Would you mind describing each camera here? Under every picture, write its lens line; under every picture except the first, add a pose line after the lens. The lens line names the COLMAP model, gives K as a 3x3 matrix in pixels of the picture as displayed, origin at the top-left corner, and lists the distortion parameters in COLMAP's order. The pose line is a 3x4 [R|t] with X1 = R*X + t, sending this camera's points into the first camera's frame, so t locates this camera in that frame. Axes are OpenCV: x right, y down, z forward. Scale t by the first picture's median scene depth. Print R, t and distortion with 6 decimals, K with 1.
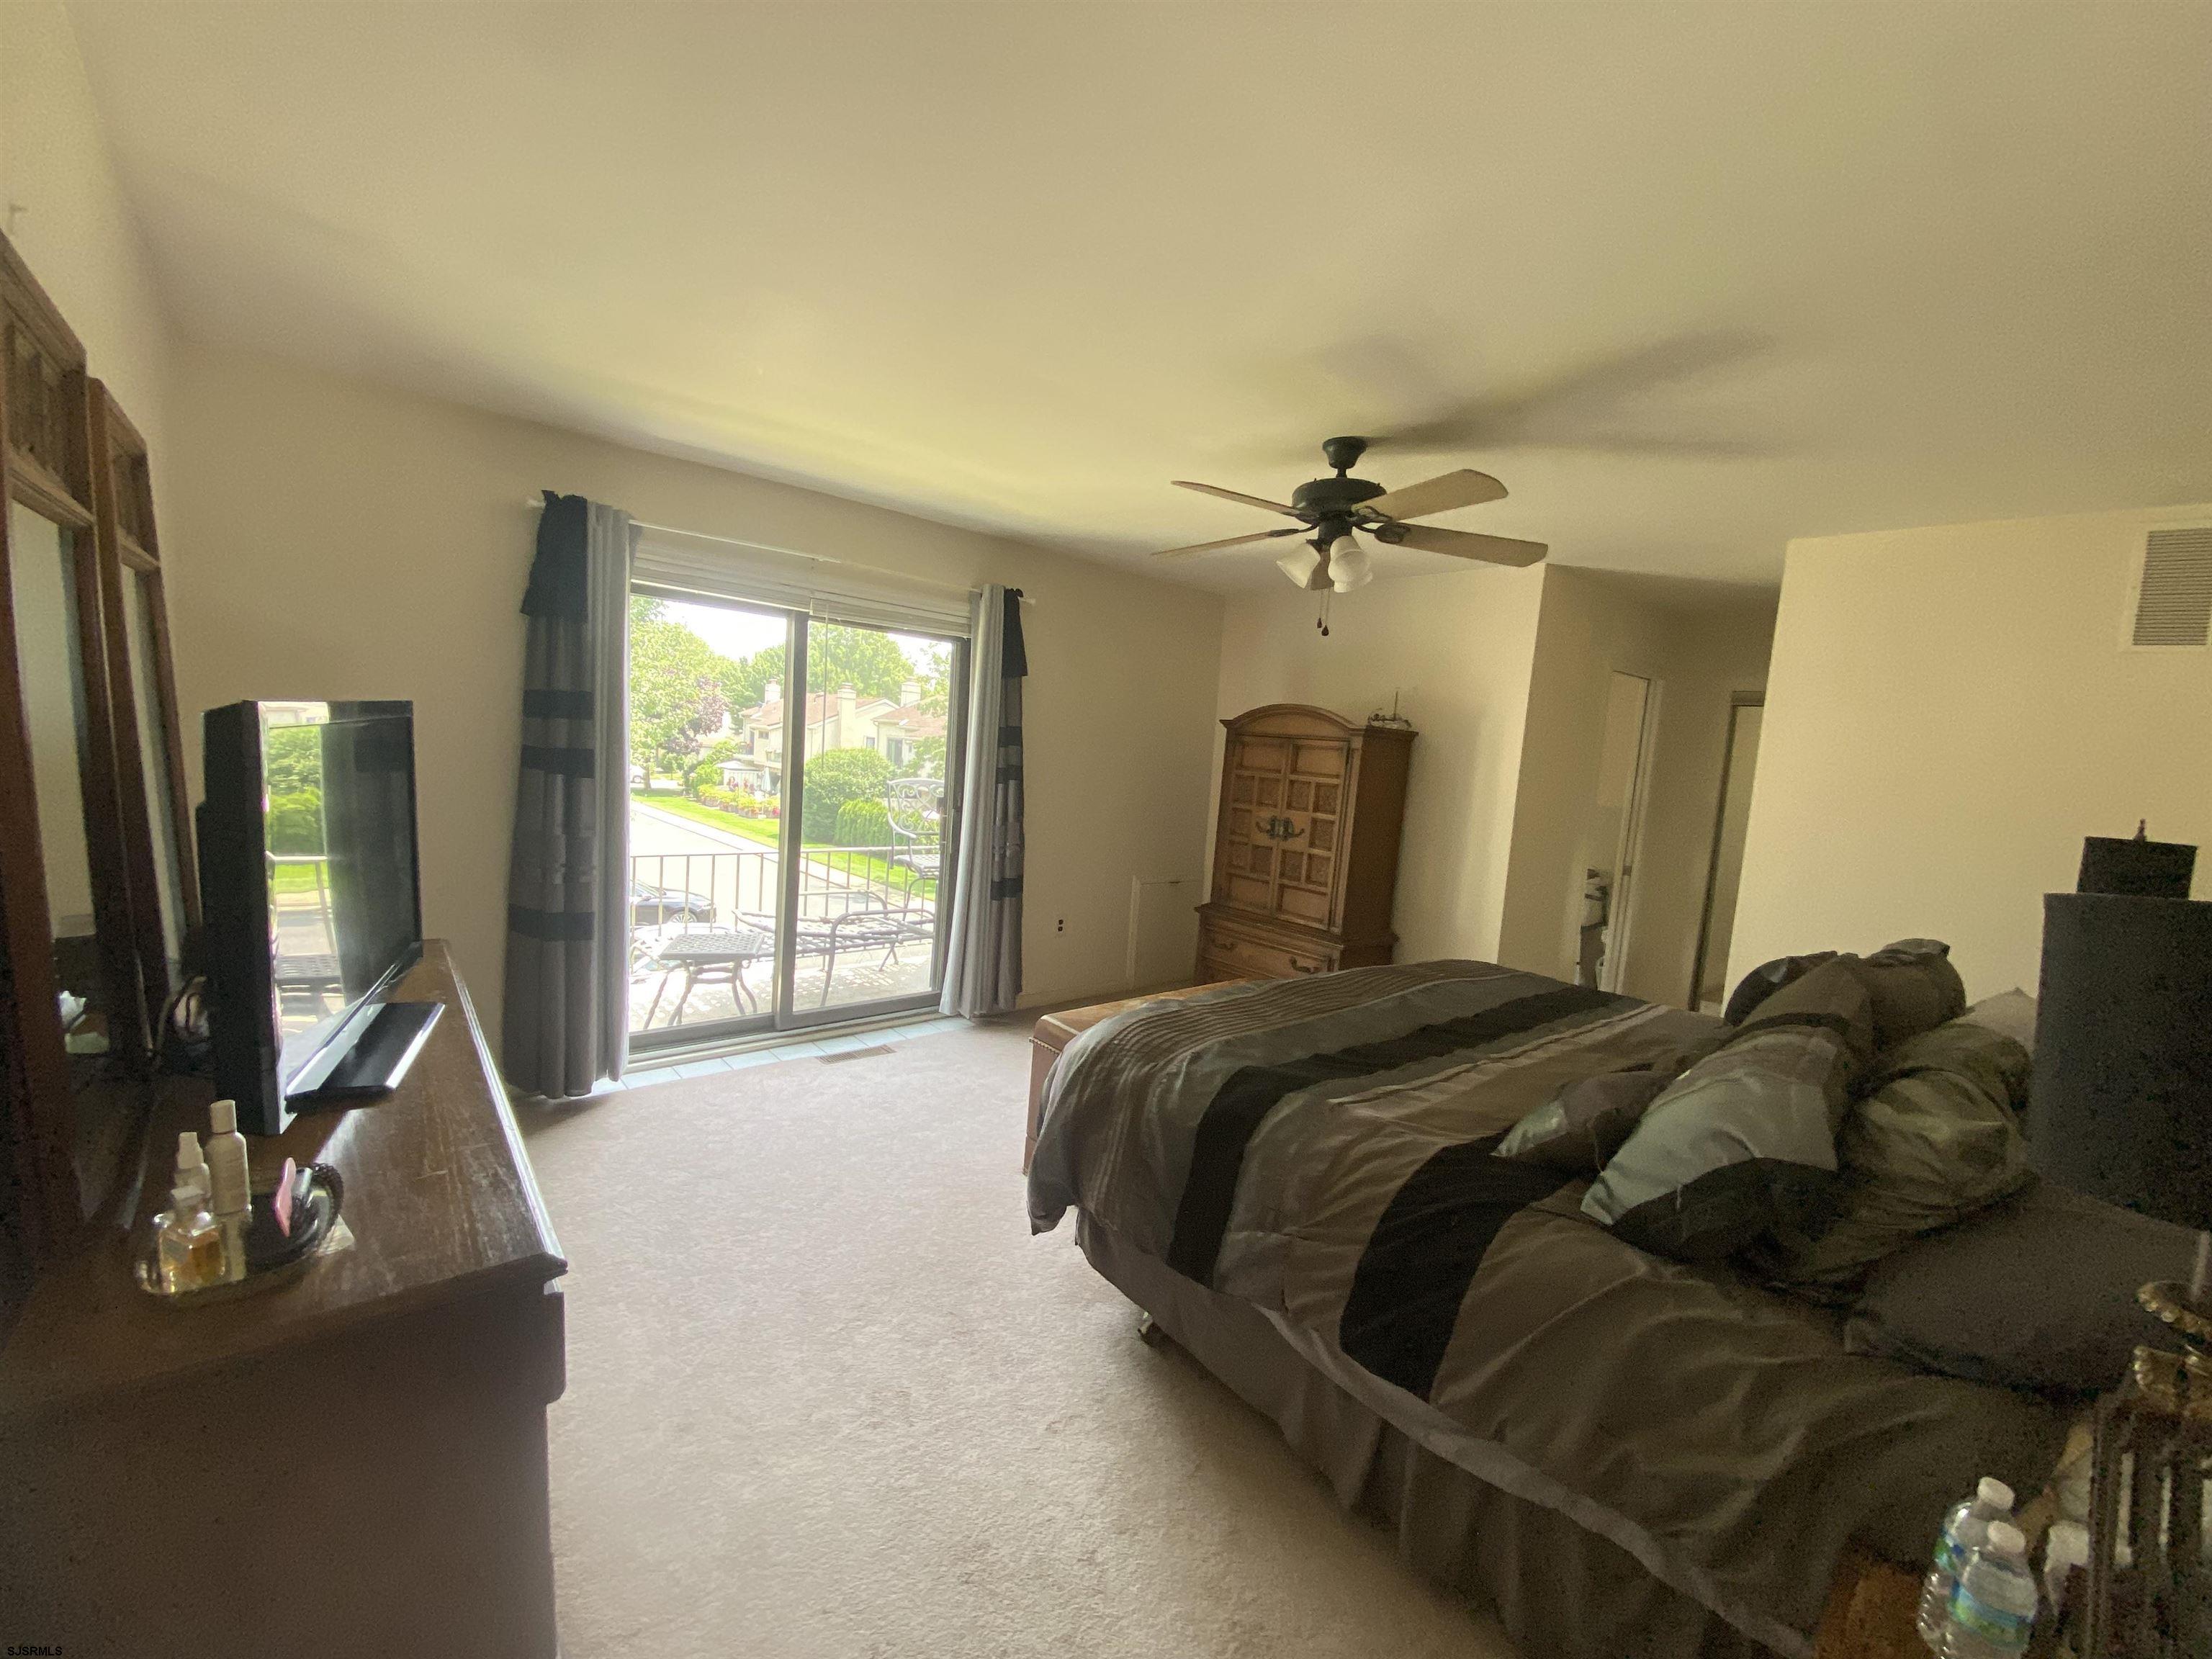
lens RADIAL K [[906.0, 0, 1101.4], [0, 906.0, 824.5], [0, 0, 1]] dist [0.000601, 0.000049]
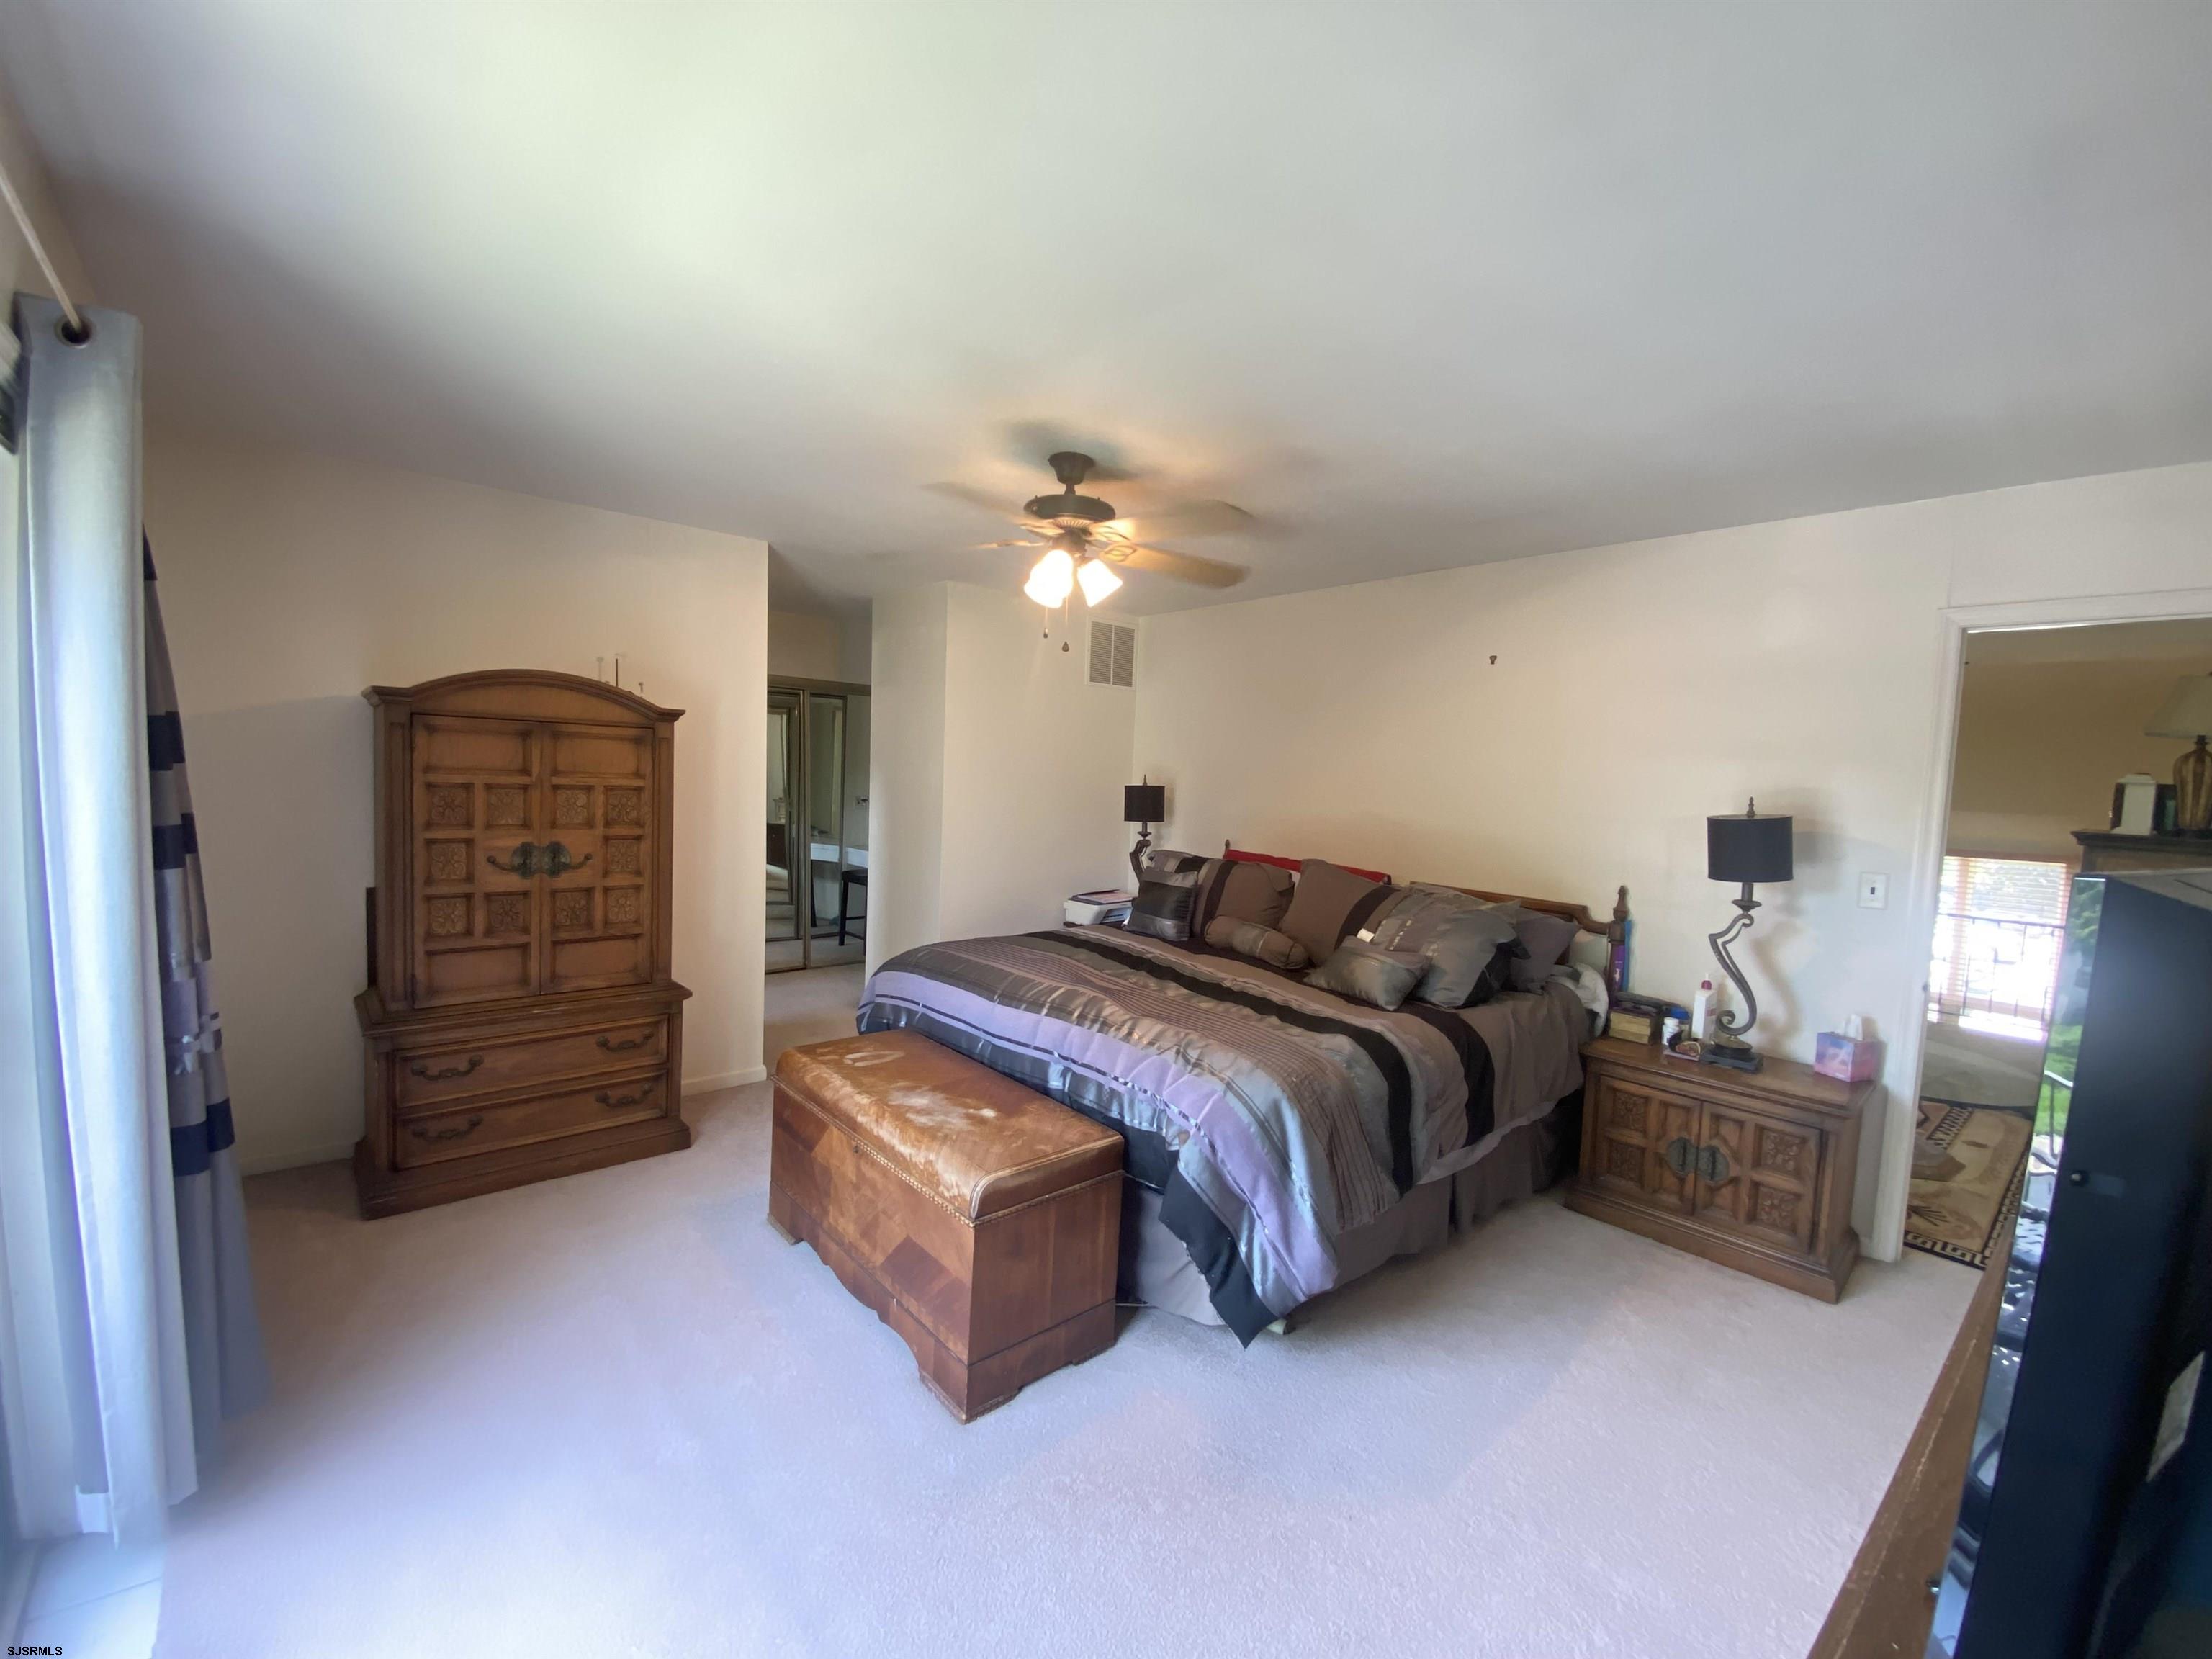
lens RADIAL K [[980.3, 0, 1099.3], [0, 980.3, 836.7], [0, 0, 1]] dist [-0.000716, -0.000025]
pose [[-0.045598, -0.144684, 0.988427, -0.526332], [0.040083, 0.988394, 0.146528, -0.101020], [-0.998155, 0.046301, -0.039269, 0.630855]]
